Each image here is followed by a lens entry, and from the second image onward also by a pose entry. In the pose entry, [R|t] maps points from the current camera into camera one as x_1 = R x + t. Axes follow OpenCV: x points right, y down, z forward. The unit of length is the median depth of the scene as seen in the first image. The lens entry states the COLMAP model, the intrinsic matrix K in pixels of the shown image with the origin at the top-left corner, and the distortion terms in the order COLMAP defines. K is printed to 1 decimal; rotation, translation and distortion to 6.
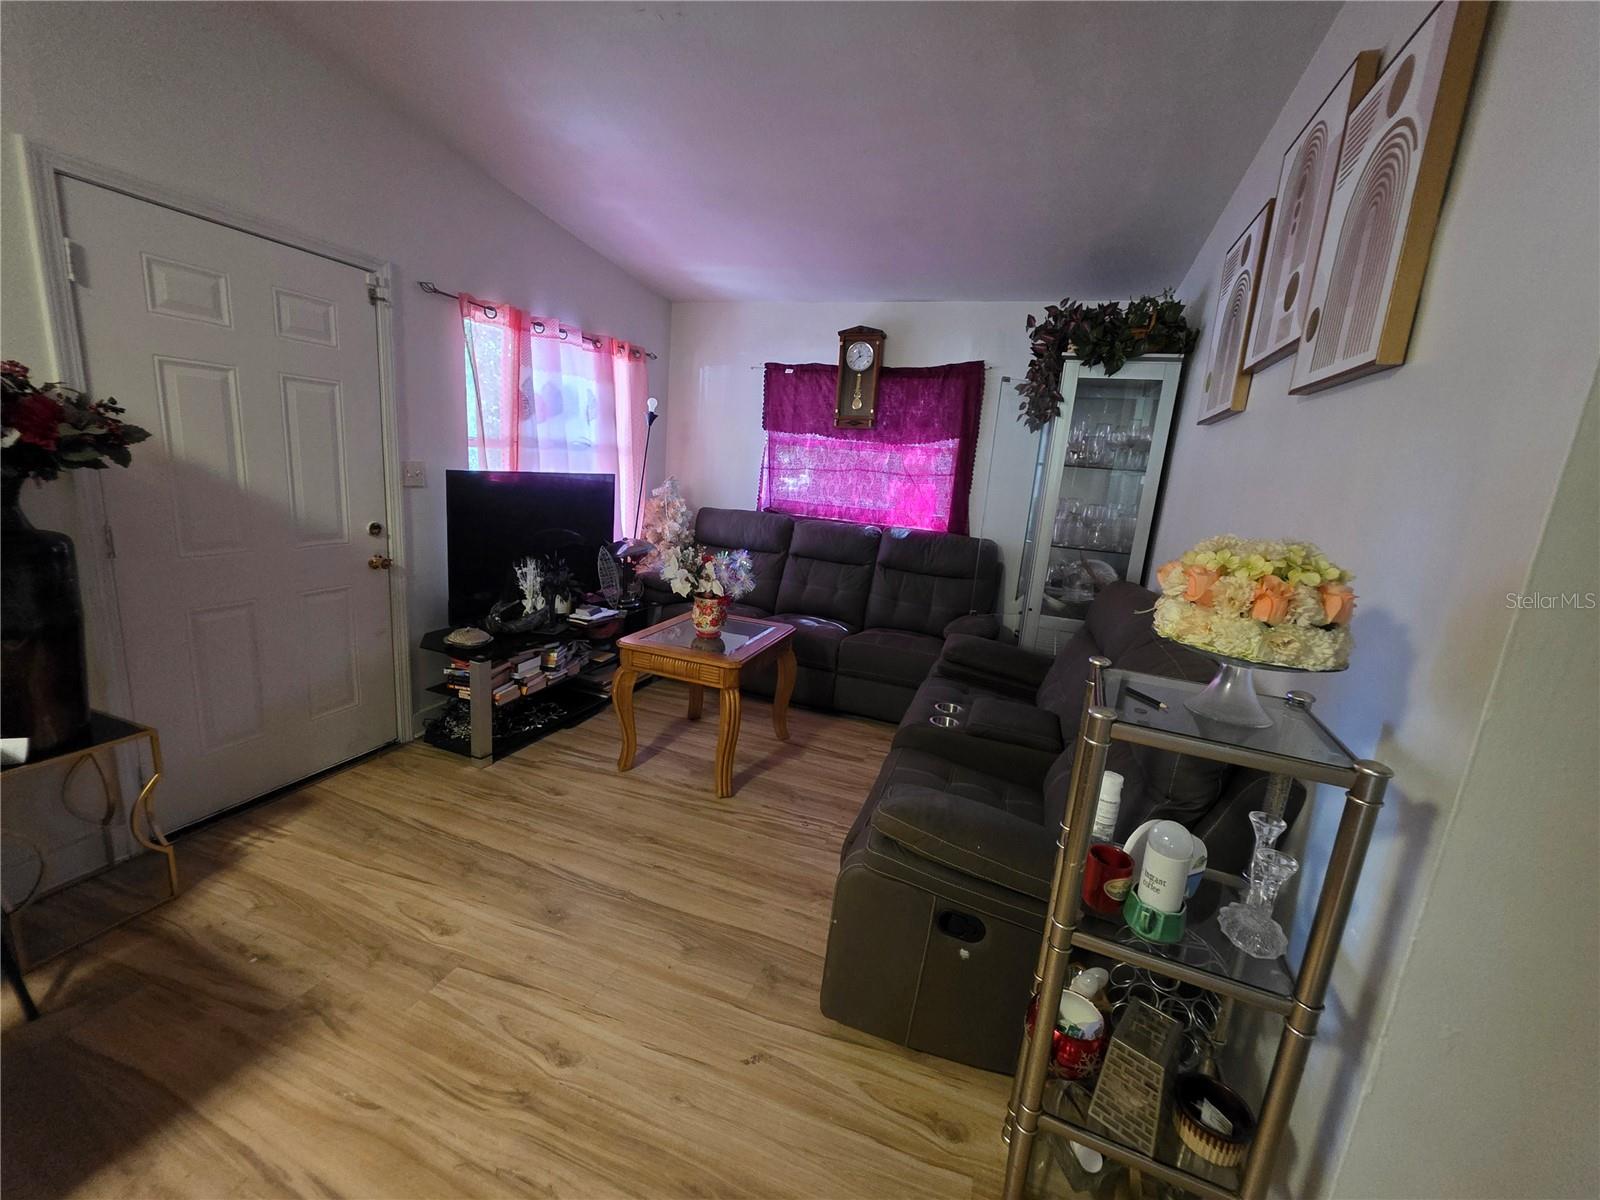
lens RADIAL K [[639.2, 0, 792.9], [0, 639.2, 594.3], [0, 0, 1]] dist [-0.000410, 0.000059]
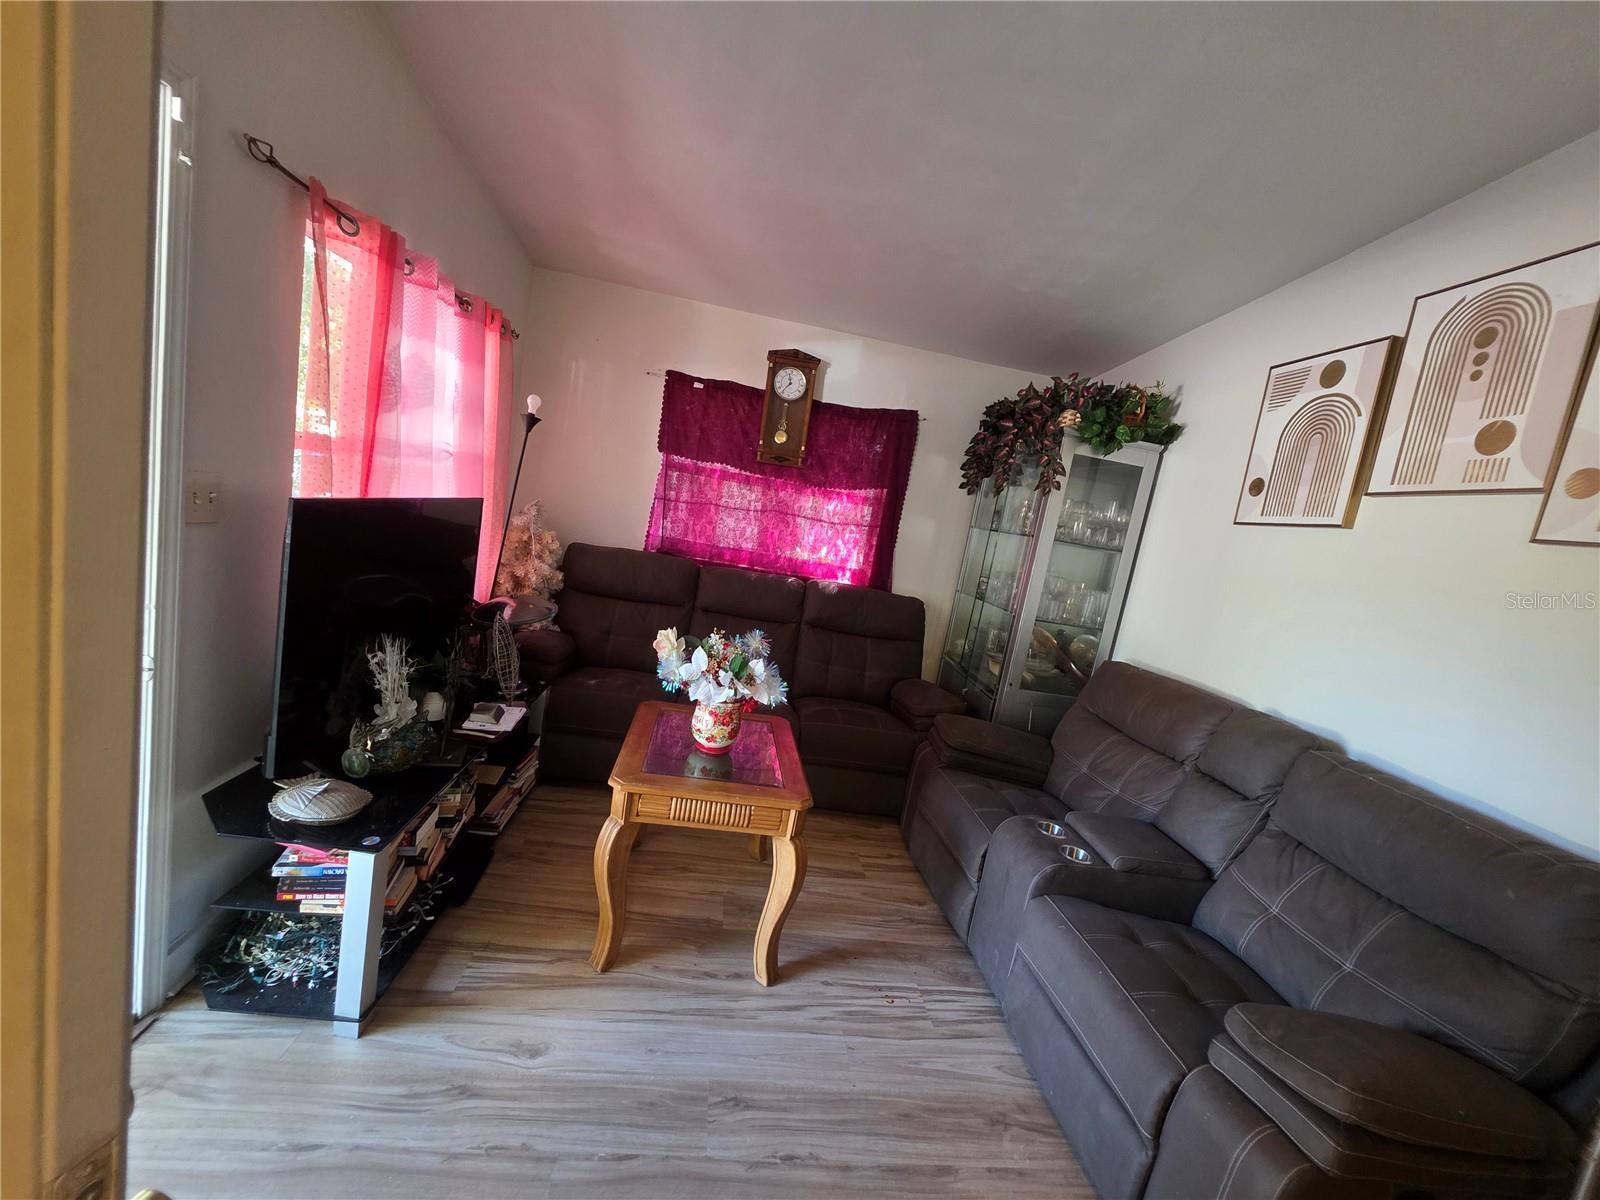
lens RADIAL K [[639.2, 0, 792.9], [0, 639.2, 594.3], [0, 0, 1]] dist [-0.000410, 0.000059]
pose [[0.894979, 0.014735, 0.445865, -0.319948], [-0.010080, 0.999867, -0.012809, -0.087804], [-0.445994, 0.006970, 0.895009, 0.261341]]
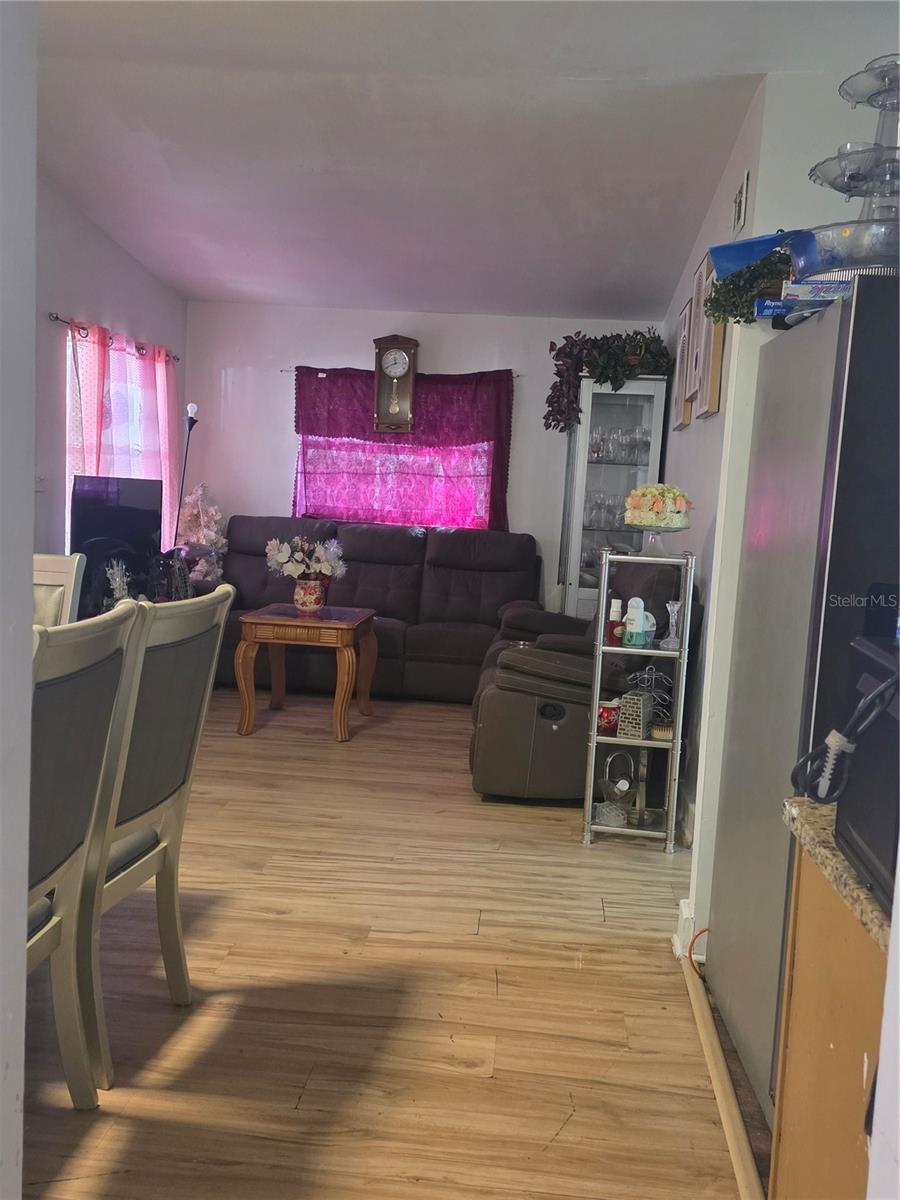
lens RADIAL K [[1084.9, 0, 450.0], [0, 1084.9, 600.0], [0, 0, 1]] dist [0.141388, -0.374212]
pose [[0.965391, -0.050273, 0.255915, -0.326718], [0.072585, 0.994269, -0.078494, 0.177463], [-0.250502, 0.094353, 0.963507, -0.796464]]
